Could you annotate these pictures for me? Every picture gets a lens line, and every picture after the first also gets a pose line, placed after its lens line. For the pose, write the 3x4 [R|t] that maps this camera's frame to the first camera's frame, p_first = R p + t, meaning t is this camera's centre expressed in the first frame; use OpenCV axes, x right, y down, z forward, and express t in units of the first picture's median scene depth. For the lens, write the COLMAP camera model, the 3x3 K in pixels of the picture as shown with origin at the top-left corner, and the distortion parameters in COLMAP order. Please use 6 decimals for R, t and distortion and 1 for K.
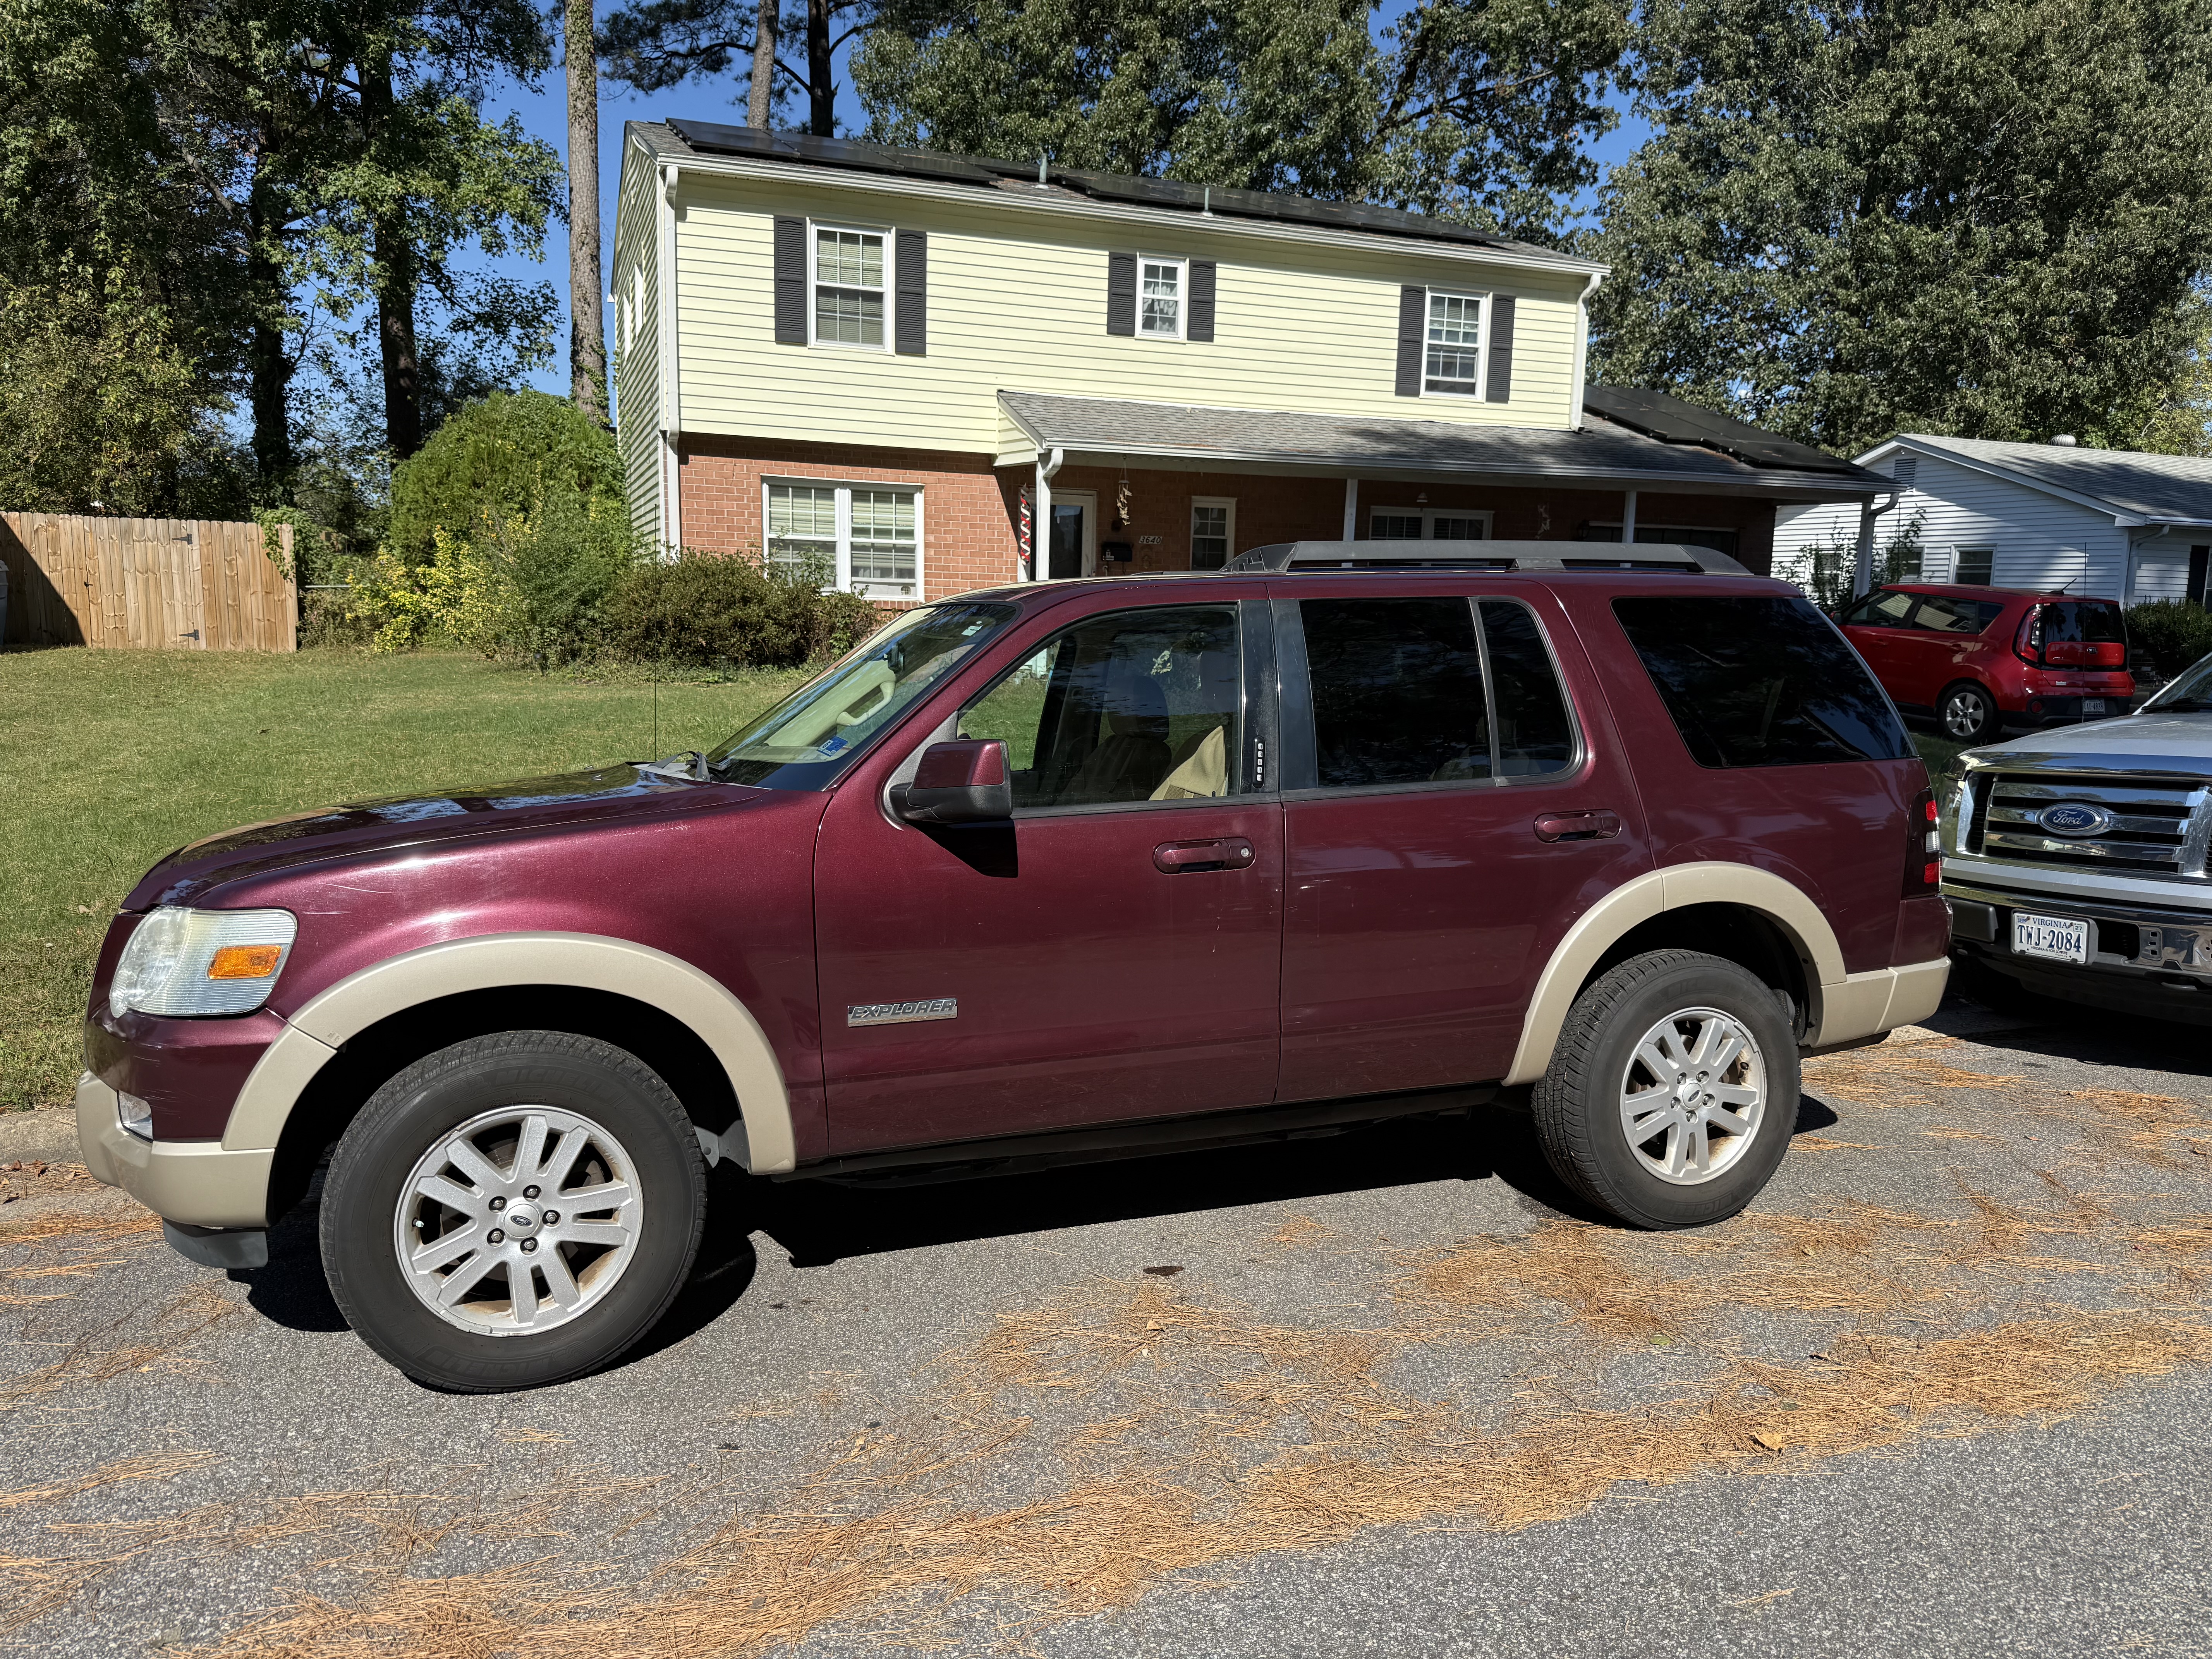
lens RADIAL K [[1553.2, 0, 1095.6], [0, 1553.2, 852.5], [0, 0, 1]] dist [0.010110, -0.025933]
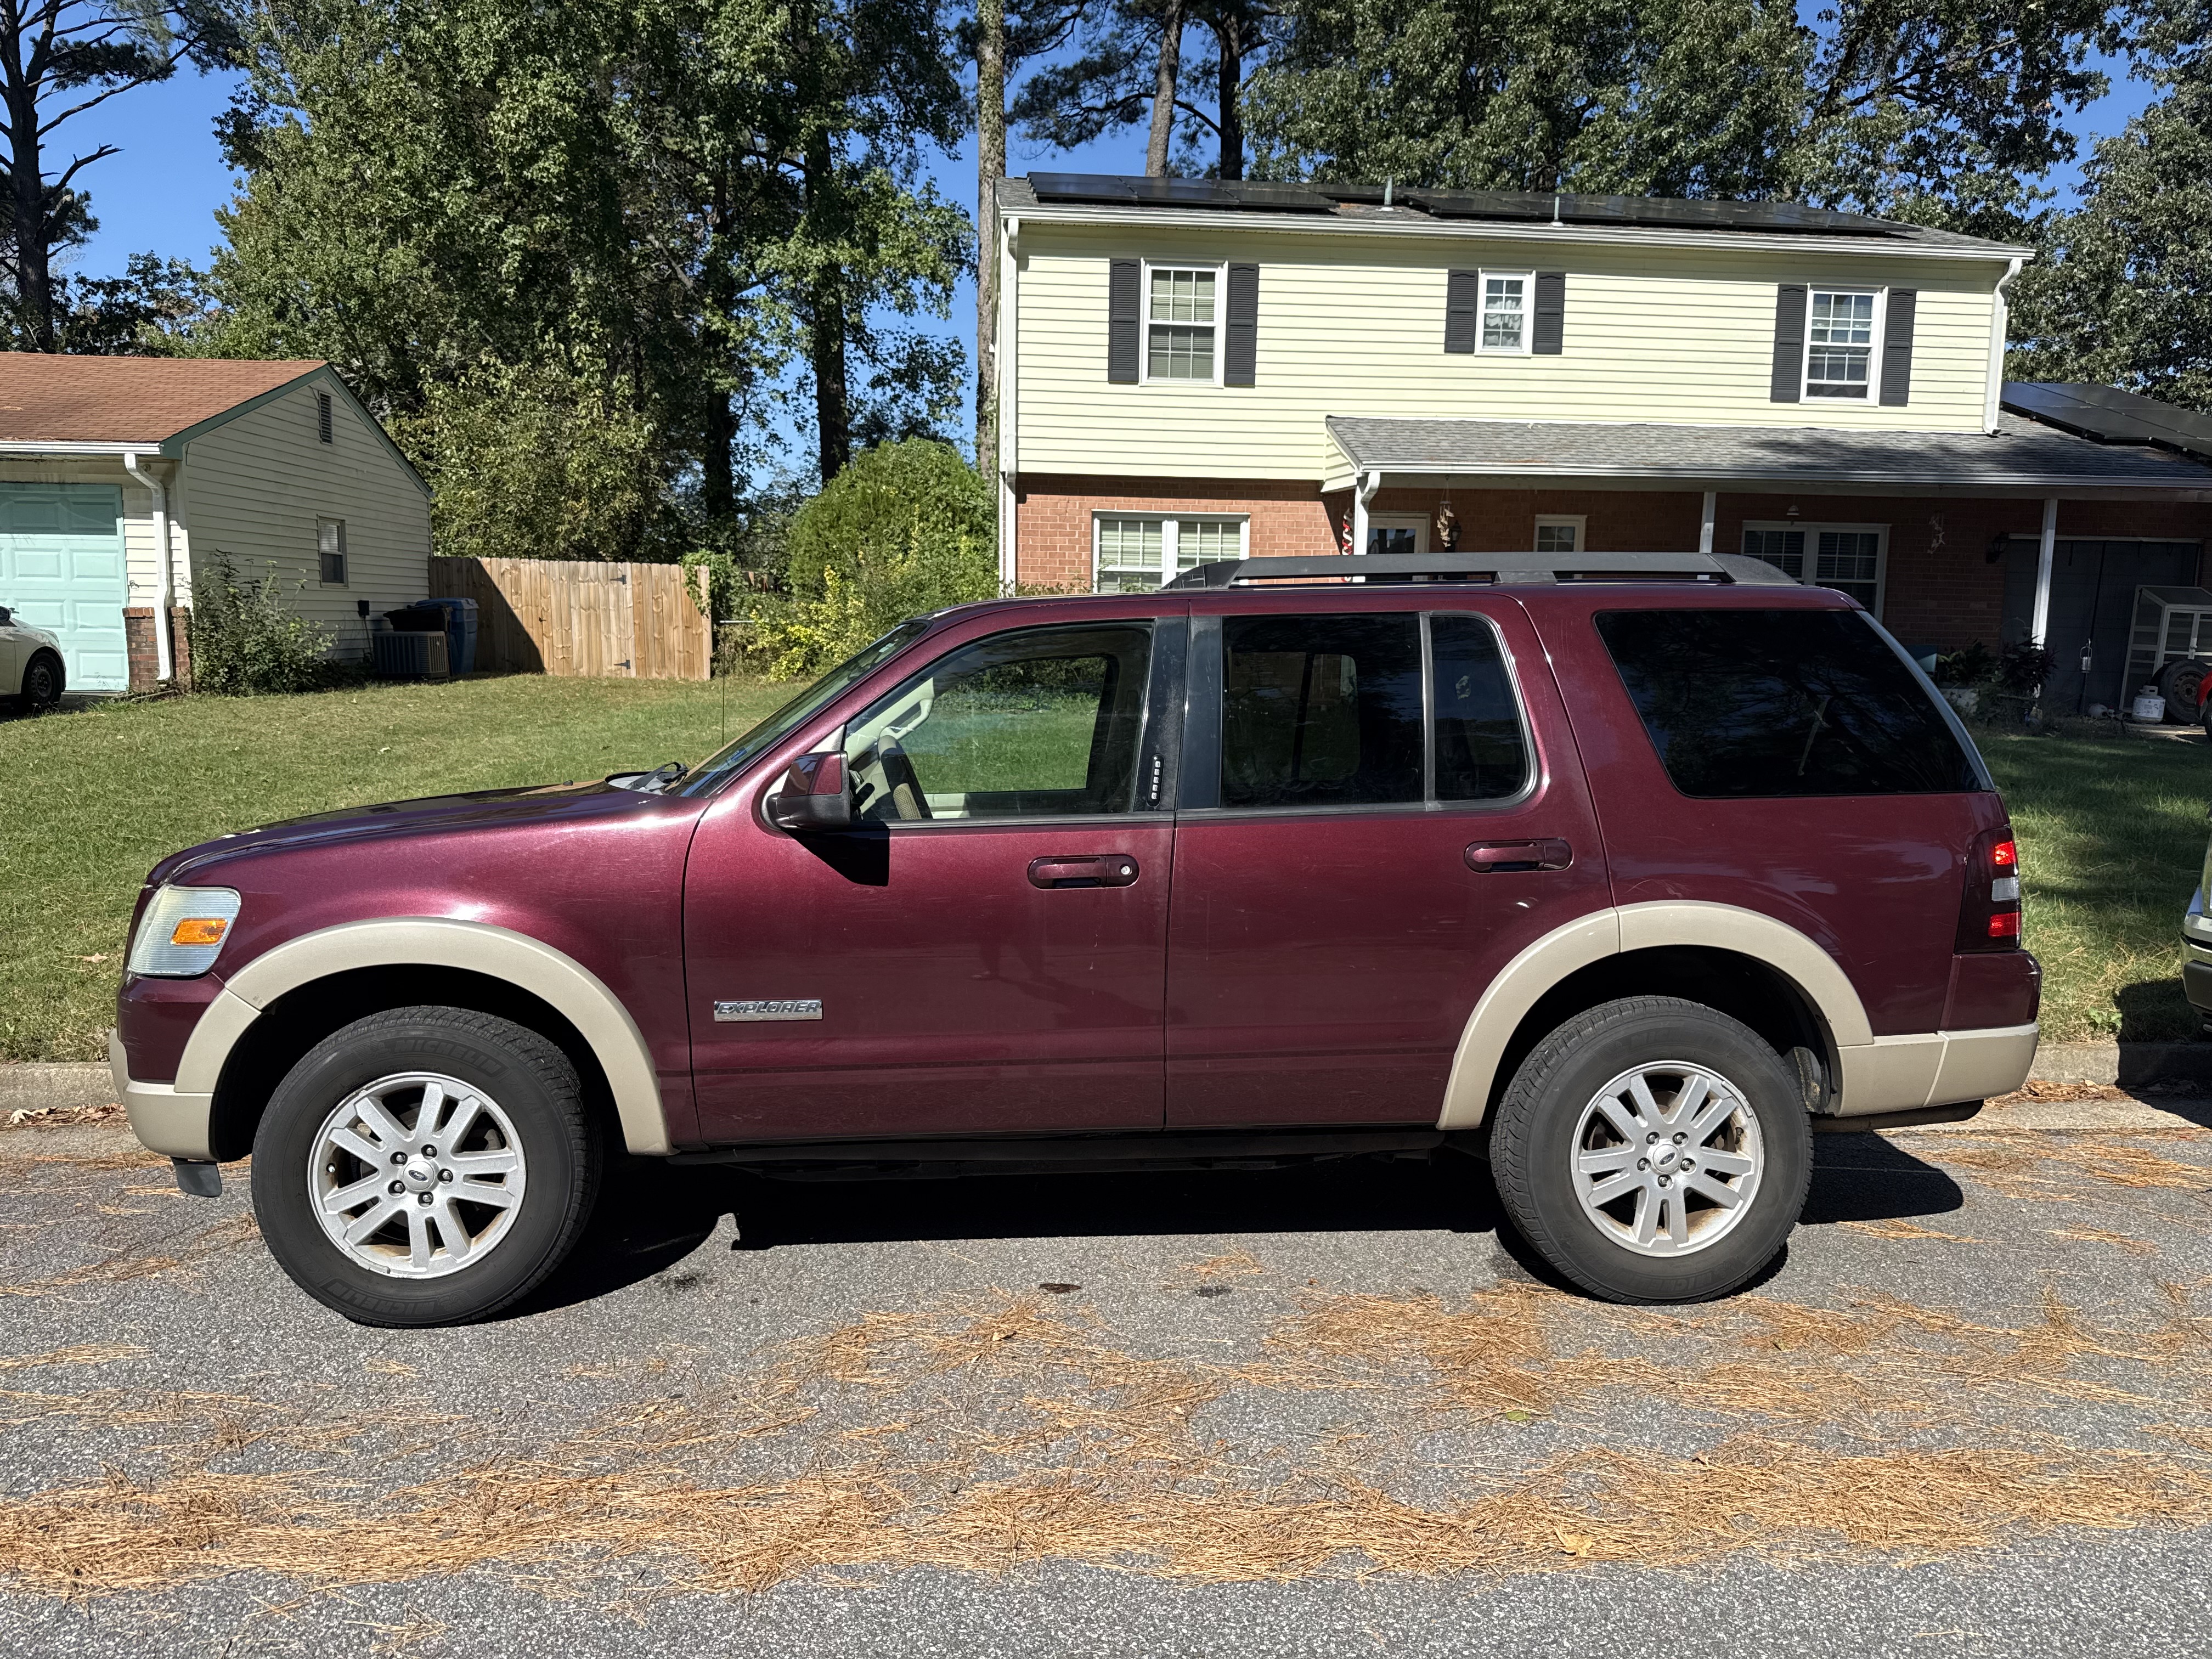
lens RADIAL K [[1553.2, 0, 1104.8], [0, 1553.2, 856.4], [0, 0, 1]] dist [0.010110, -0.025933]
pose [[0.963538, 0.029764, -0.265910, 0.066042], [-0.034258, 0.999338, -0.012278, 0.000674], [0.265369, 0.020940, 0.963920, 0.007992]]
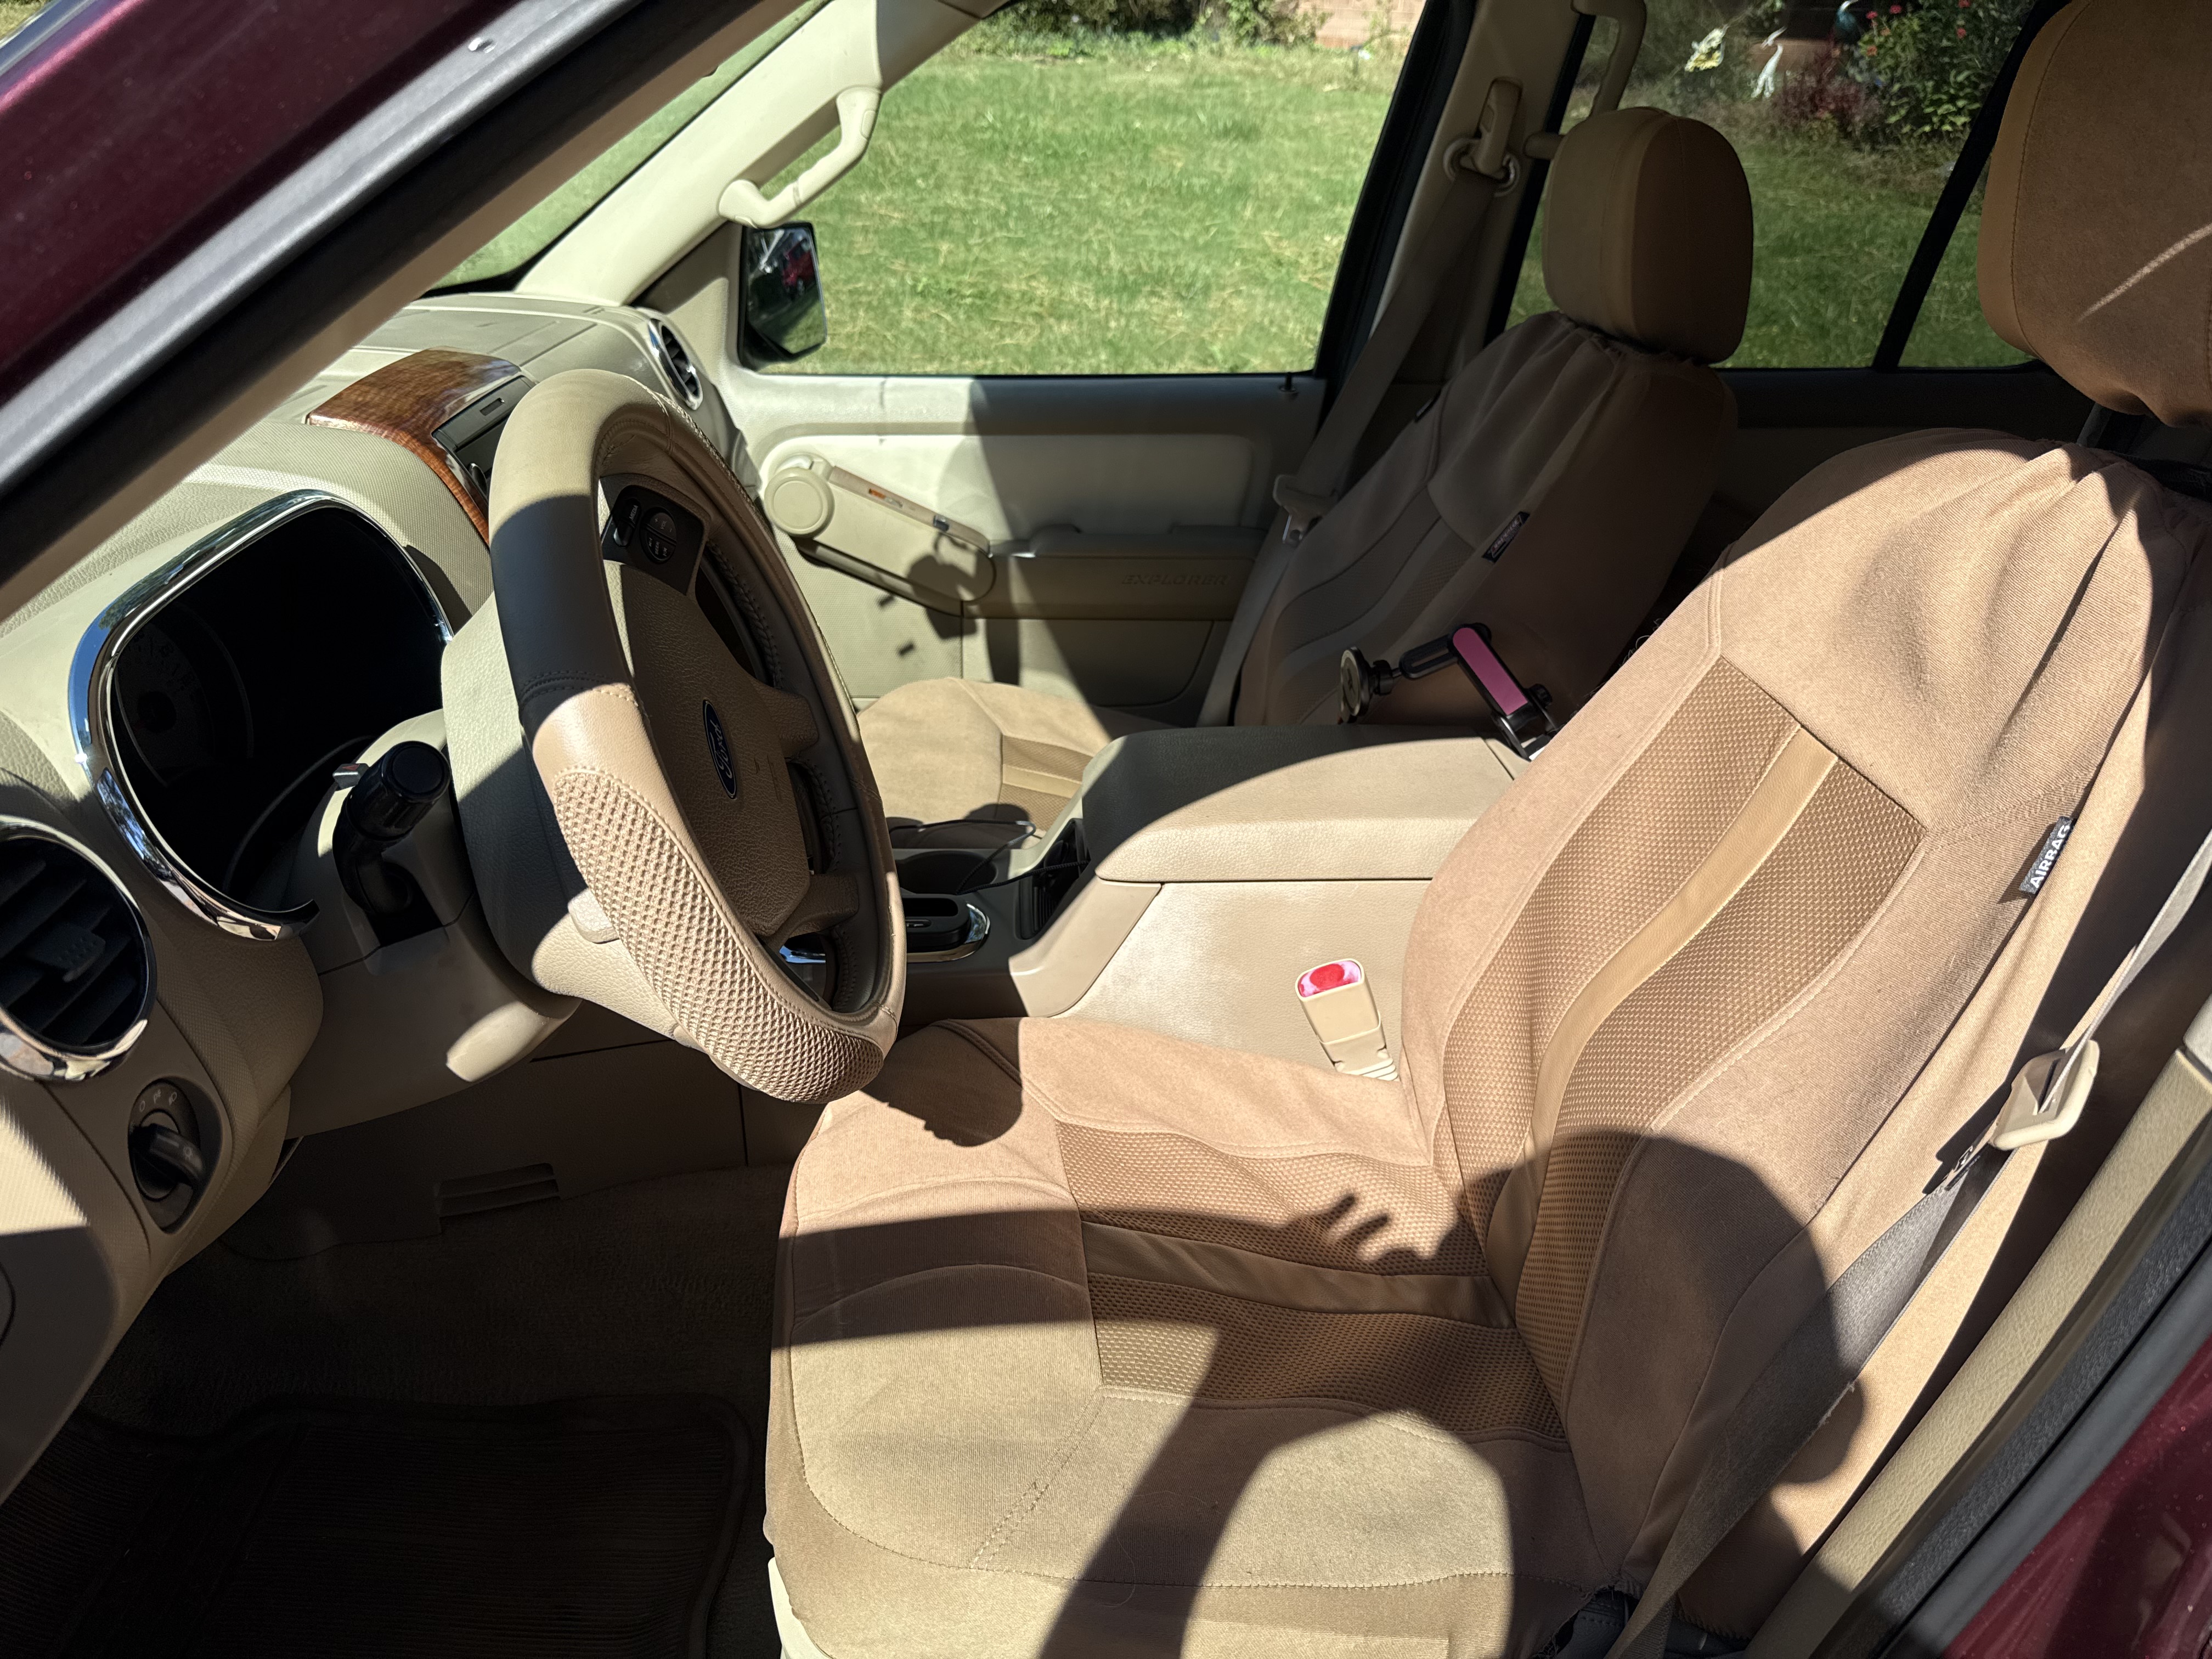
lens RADIAL K [[1553.2, 0, 1097.2], [0, 1553.2, 818.9], [0, 0, 1]] dist [0.010110, -0.025933]
pose [[0.957460, 0.161159, -0.239369, 0.005612], [-0.070724, 0.935271, 0.346793, -0.021201], [0.279764, -0.315111, 0.906883, 0.166706]]
